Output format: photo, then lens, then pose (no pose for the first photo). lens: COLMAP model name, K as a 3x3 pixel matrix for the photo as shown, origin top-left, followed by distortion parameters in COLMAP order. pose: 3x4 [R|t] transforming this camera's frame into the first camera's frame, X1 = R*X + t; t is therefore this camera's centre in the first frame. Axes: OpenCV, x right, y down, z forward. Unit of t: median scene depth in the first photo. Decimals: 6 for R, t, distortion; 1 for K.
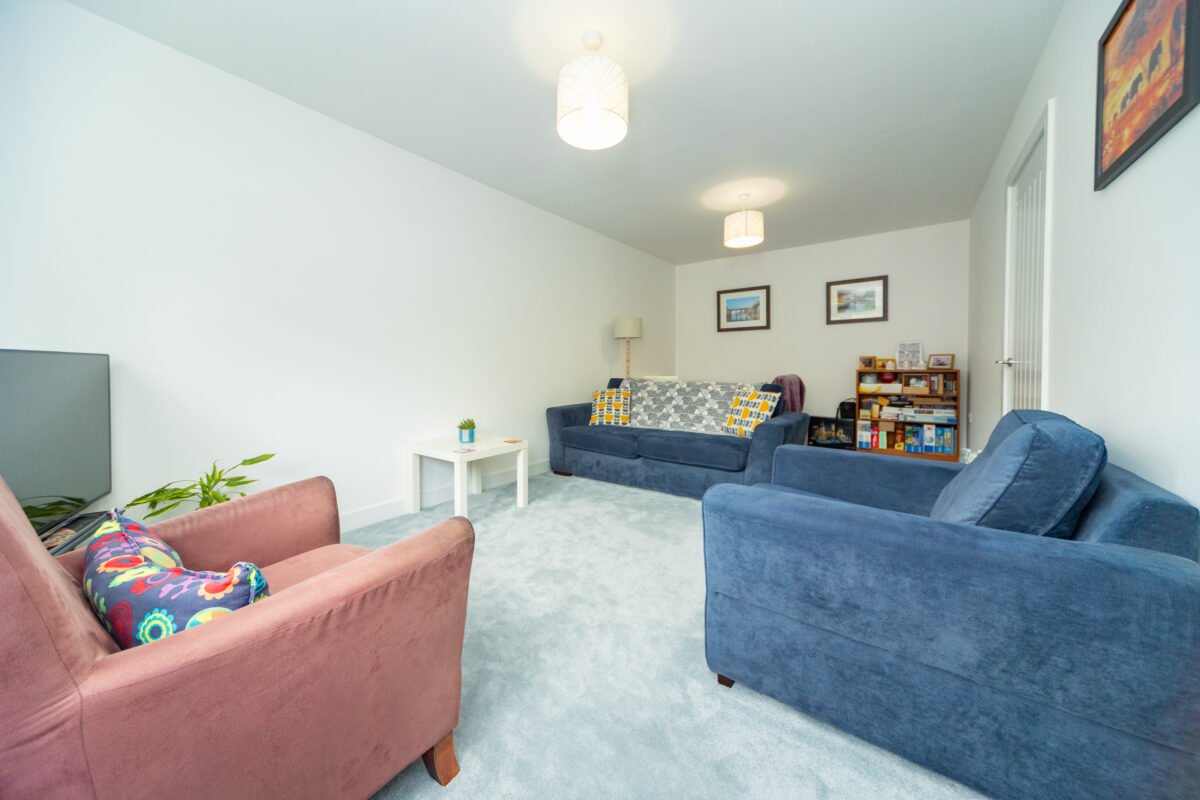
lens RADIAL K [[418.3, 0, 595.3], [0, 418.3, 376.7], [0, 0, 1]] dist [0.009785, 0.000045]
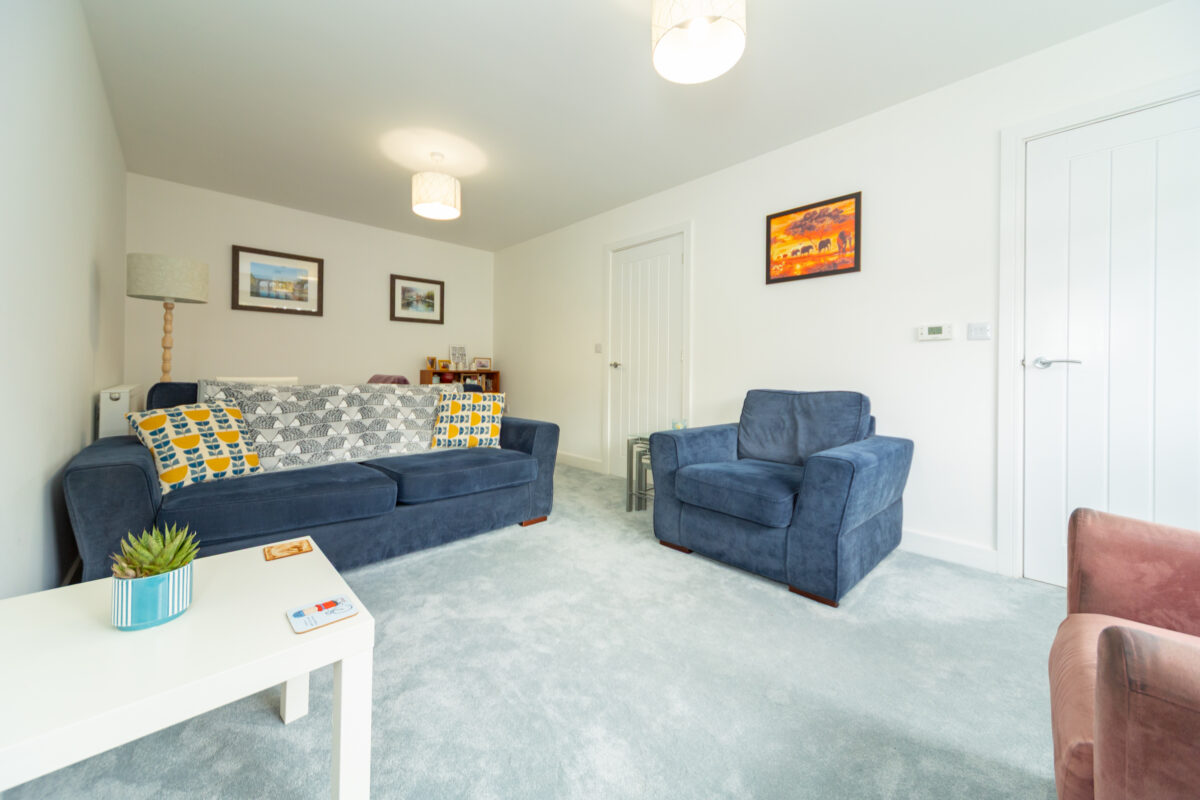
lens RADIAL K [[450.9, 0, 593.0], [0, 450.9, 364.1], [0, 0, 1]] dist [0.003838, 0.000105]
pose [[0.181646, 0.023645, 0.983080, -0.383709], [0.014924, 0.999529, -0.026798, 0.003834], [-0.983251, 0.019539, 0.181207, 0.463210]]
